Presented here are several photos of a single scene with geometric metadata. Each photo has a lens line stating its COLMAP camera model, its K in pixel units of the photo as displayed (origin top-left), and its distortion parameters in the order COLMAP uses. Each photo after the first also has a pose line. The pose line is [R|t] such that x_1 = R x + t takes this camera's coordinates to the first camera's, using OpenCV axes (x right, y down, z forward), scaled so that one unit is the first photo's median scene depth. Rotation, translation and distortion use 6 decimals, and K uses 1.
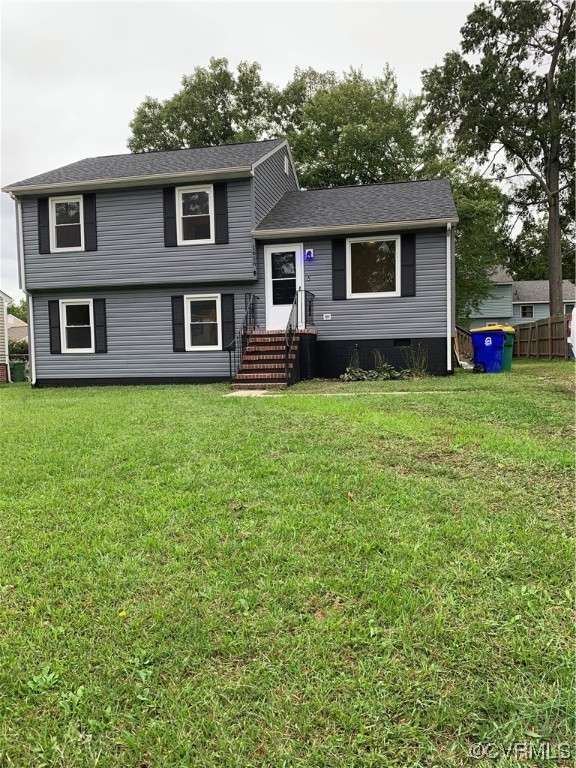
lens RADIAL K [[584.3, 0, 288.0], [0, 584.3, 384.0], [0, 0, 1]] dist [0.076597, -0.091909]
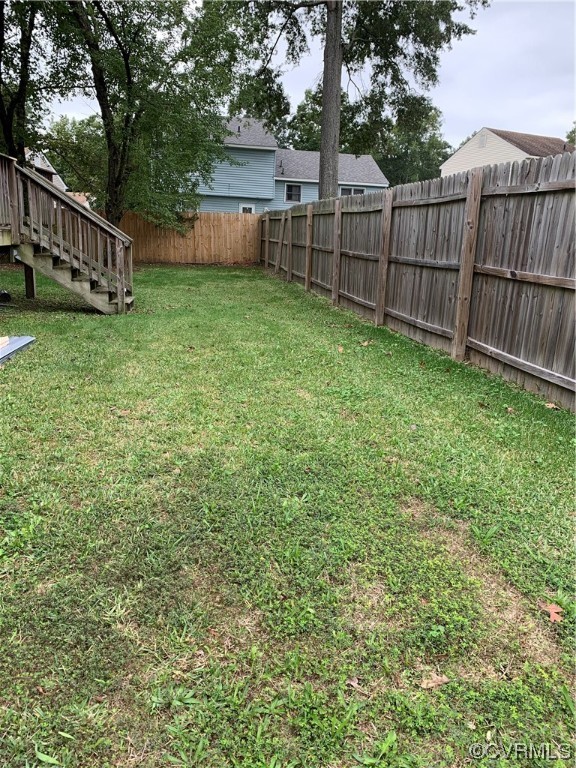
lens RADIAL K [[588.3, 0, 288.0], [0, 588.3, 384.0], [0, 0, 1]] dist [0.046434, -0.038920]
pose [[0.936165, -0.025747, 0.350616, 0.166997], [-0.045312, 0.980159, 0.192962, -0.039413], [-0.348627, -0.196532, 0.916425, 0.353062]]
